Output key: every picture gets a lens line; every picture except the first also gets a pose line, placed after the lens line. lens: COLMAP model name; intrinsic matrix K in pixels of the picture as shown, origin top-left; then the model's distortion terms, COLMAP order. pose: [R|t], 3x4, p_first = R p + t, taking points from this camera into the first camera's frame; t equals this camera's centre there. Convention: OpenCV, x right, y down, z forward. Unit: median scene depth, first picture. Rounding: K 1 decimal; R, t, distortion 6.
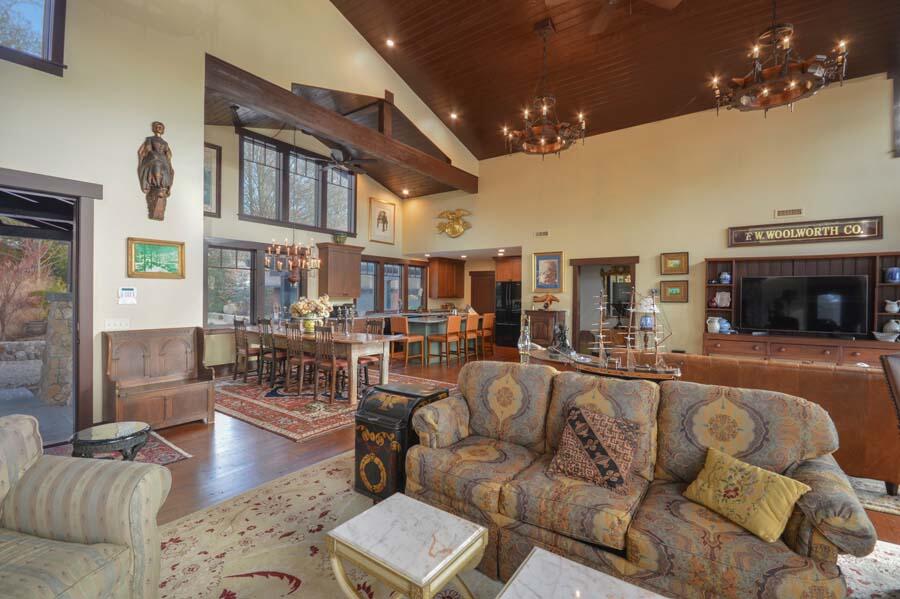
lens RADIAL K [[395.6, 0, 449.3], [0, 395.6, 299.1], [0, 0, 1]] dist [-0.009021, -0.003567]
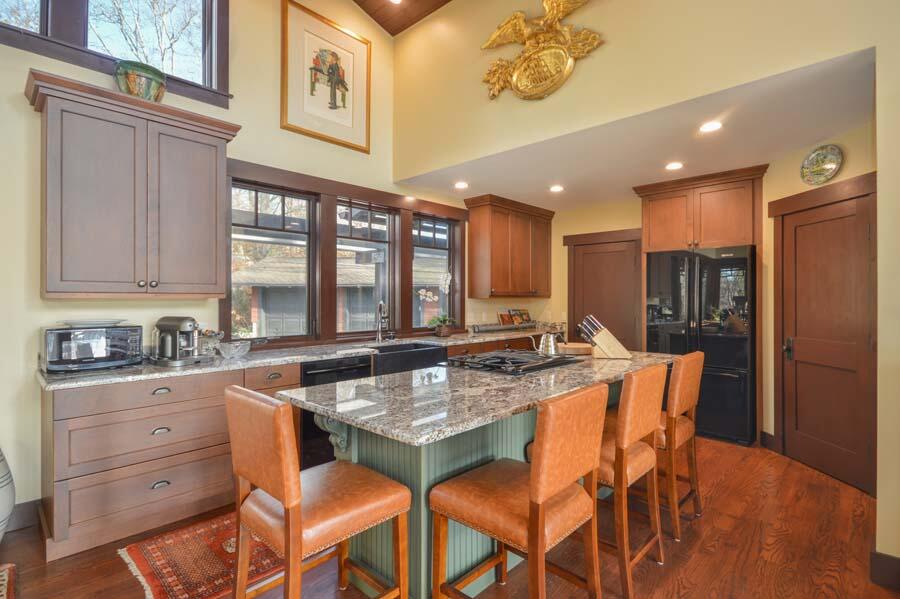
lens RADIAL K [[440.4, 0, 459.1], [0, 440.4, 297.4], [0, 0, 1]] dist [-0.019908, 0.000076]
pose [[0.994126, -0.007609, -0.107958, -0.013172], [0.006483, 0.999921, -0.010770, 0.001717], [0.108031, 0.010007, 0.994097, 0.595295]]
